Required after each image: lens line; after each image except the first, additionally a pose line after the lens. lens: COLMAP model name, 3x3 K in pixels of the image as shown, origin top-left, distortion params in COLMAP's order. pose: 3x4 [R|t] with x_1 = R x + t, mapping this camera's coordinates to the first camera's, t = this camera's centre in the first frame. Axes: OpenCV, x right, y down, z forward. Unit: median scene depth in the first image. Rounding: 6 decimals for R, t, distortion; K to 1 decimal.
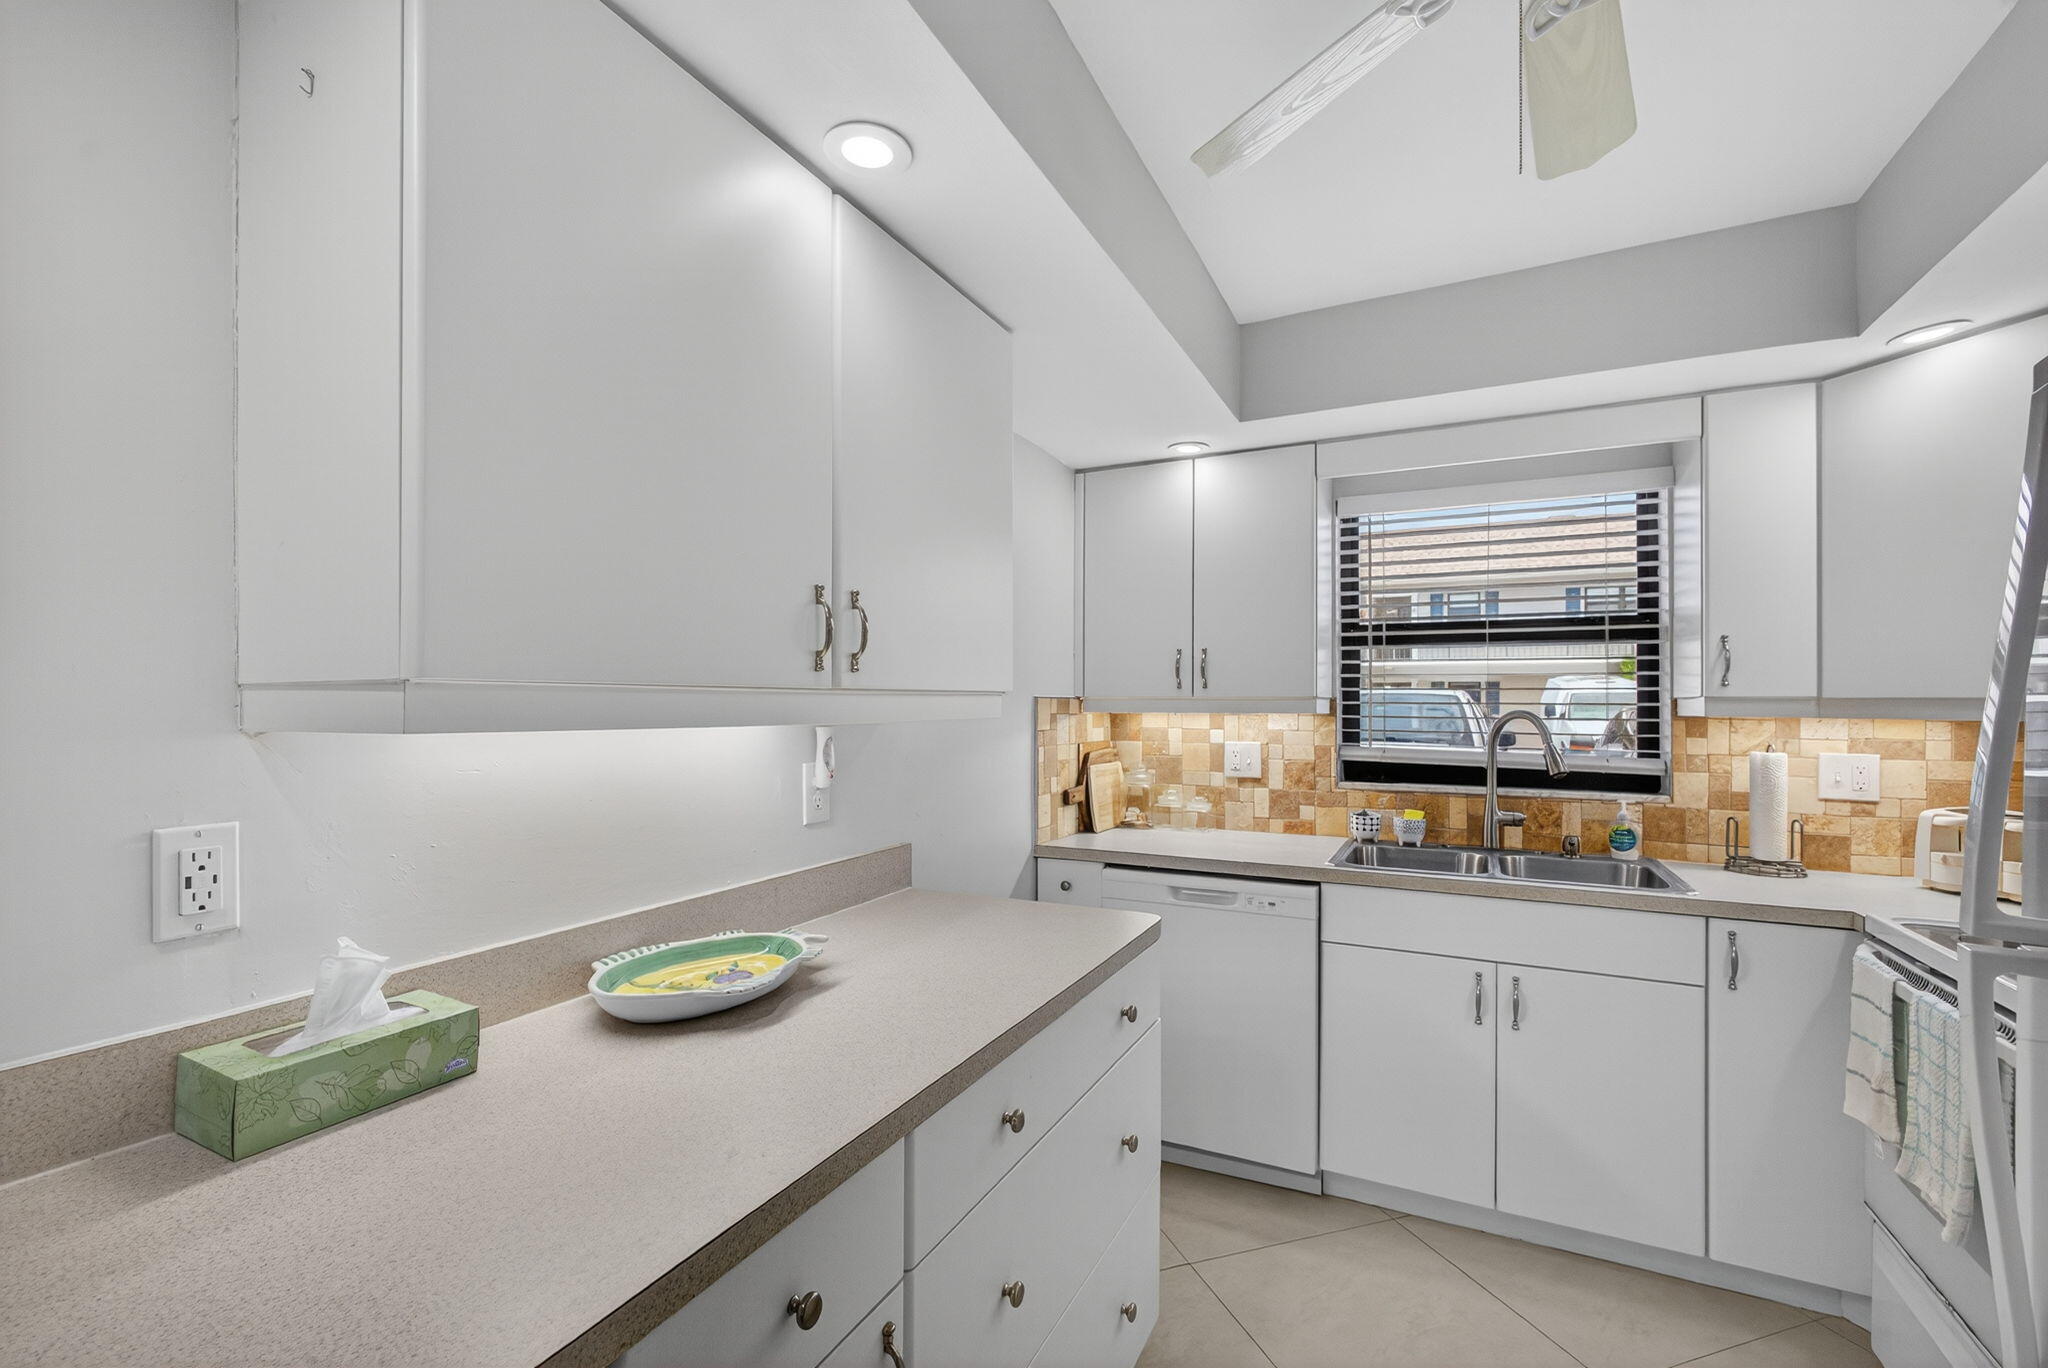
lens RADIAL K [[890.8, 0, 1019.6], [0, 890.8, 697.0], [0, 0, 1]] dist [-0.007313, 0.004322]
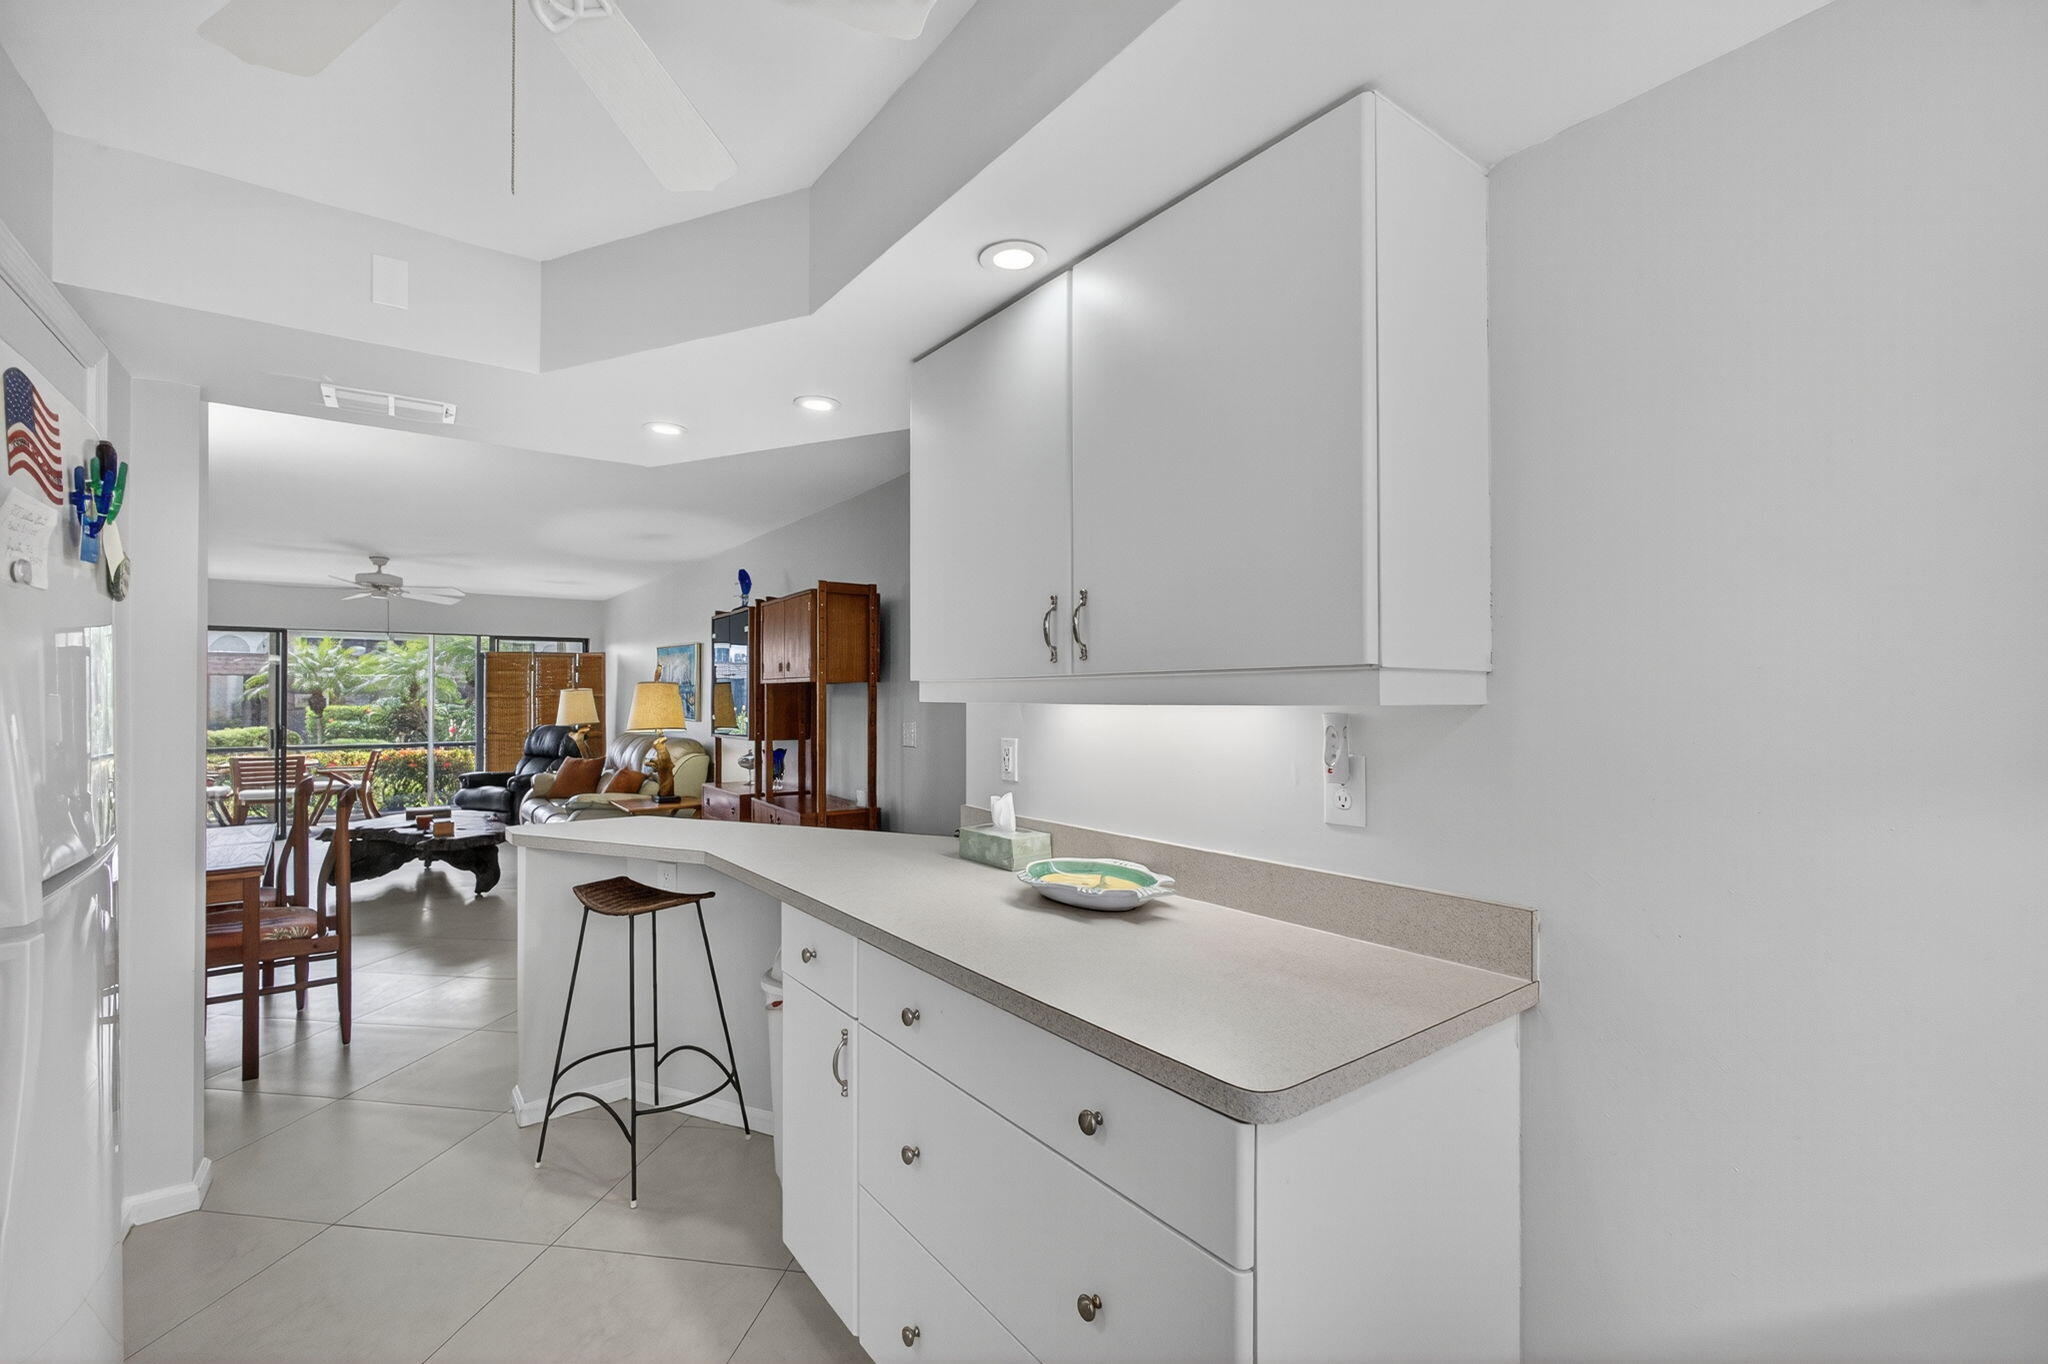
lens RADIAL K [[890.8, 0, 1010.1], [0, 890.8, 688.4], [0, 0, 1]] dist [-0.007313, 0.004322]
pose [[-0.449967, -0.007762, -0.893012, 0.468586], [0.004719, 0.999928, -0.011069, 0.010686], [0.893033, -0.009195, -0.449898, 0.744713]]
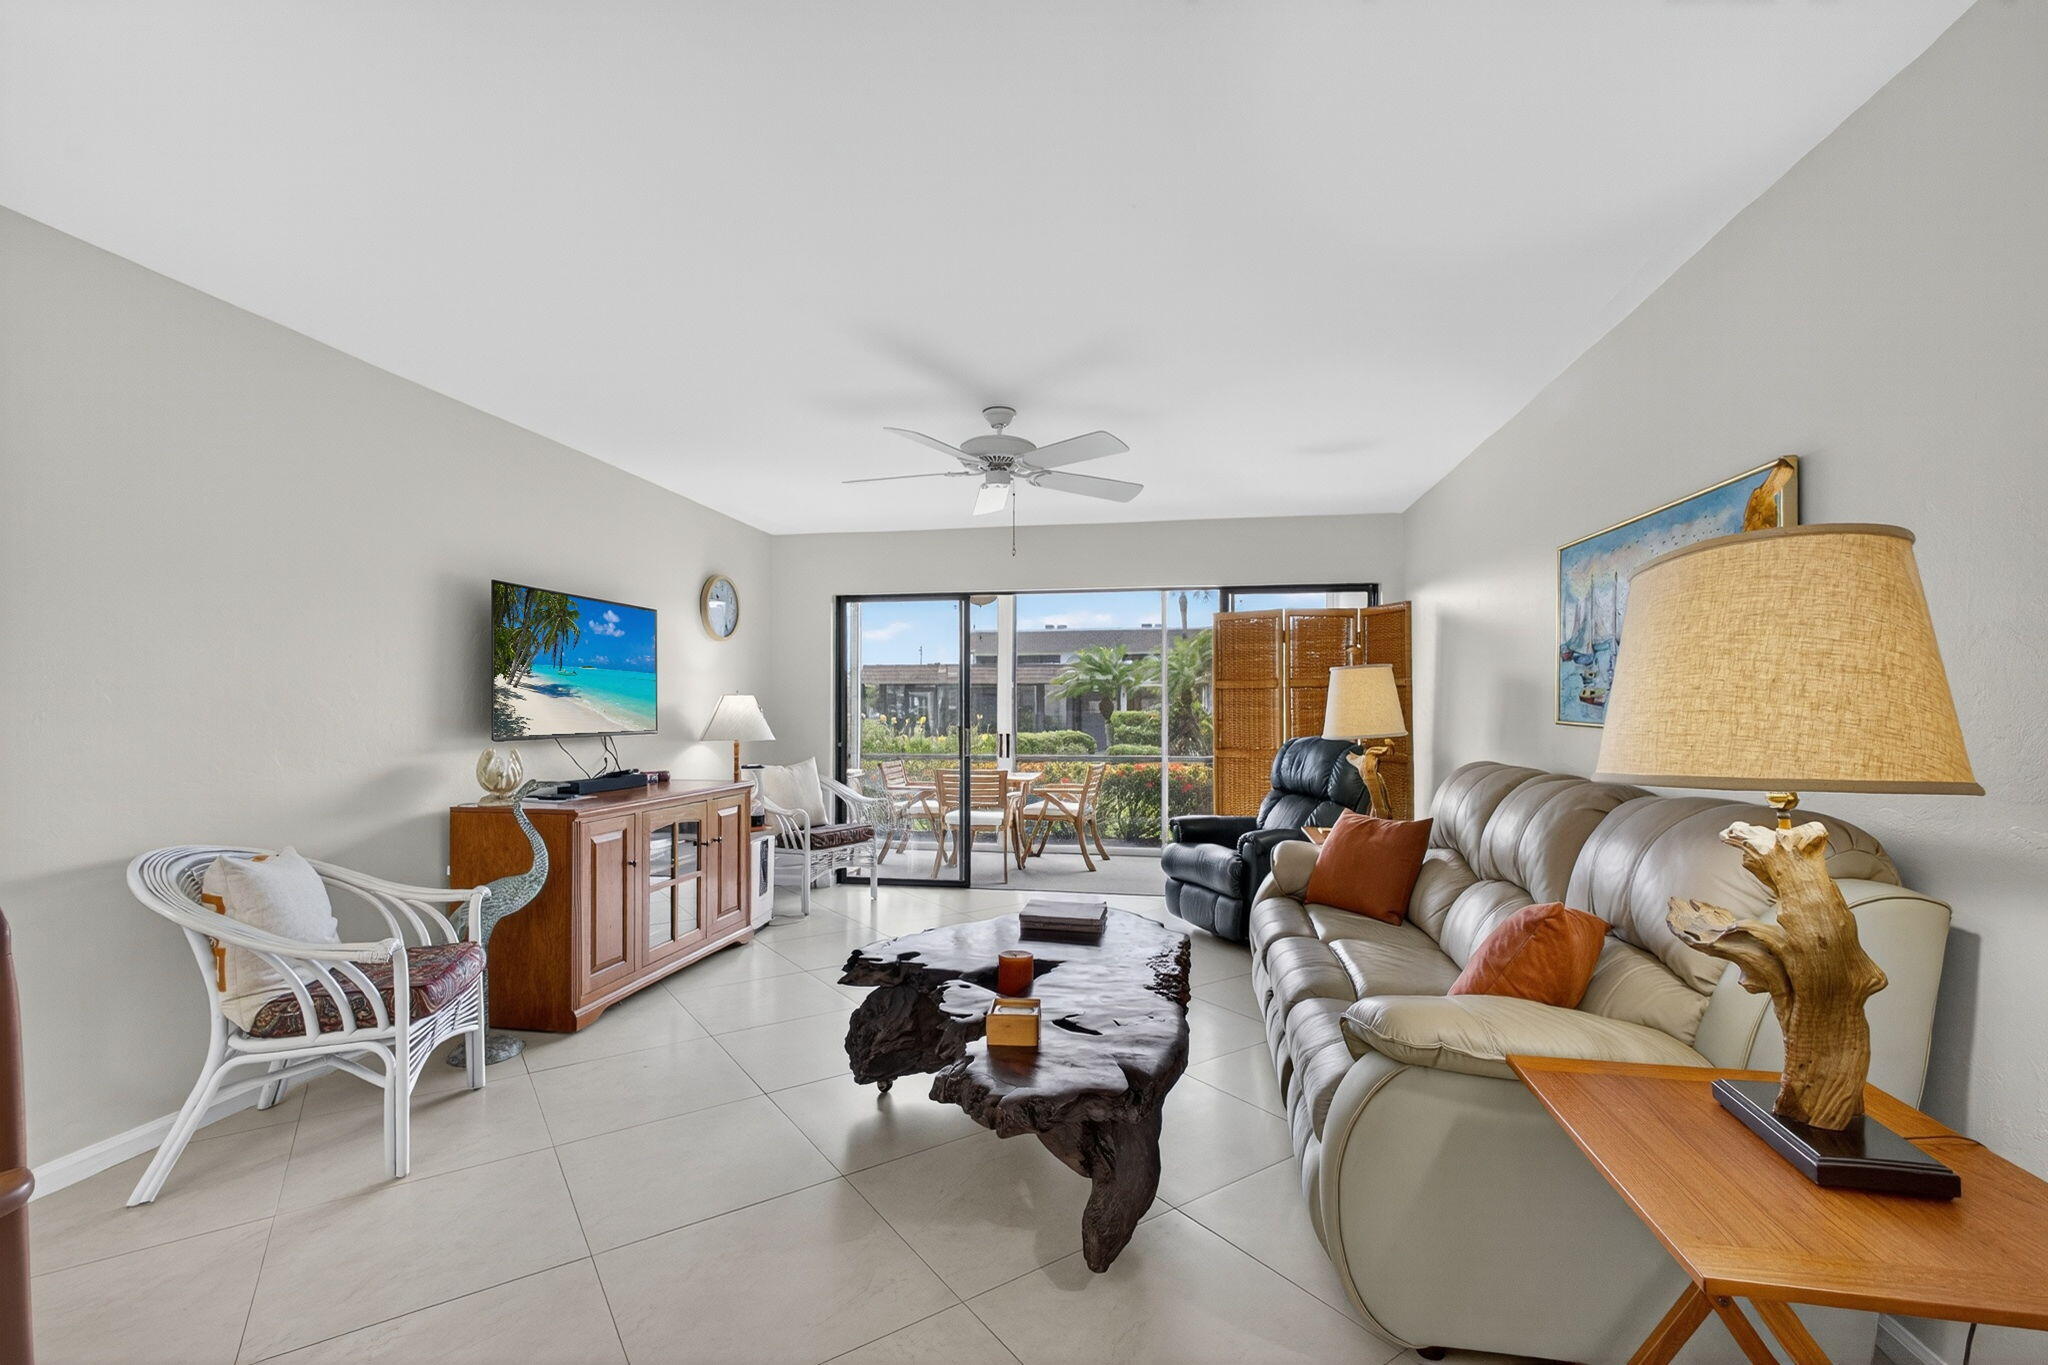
lens RADIAL K [[890.8, 0, 1032.2], [0, 890.8, 704.4], [0, 0, 1]] dist [-0.007313, 0.004322]
pose [[-0.951939, -0.001198, -0.306286, -0.619816], [0.000752, 0.999980, -0.006248, 0.046116], [0.306287, -0.006178, -0.951919, -0.726169]]
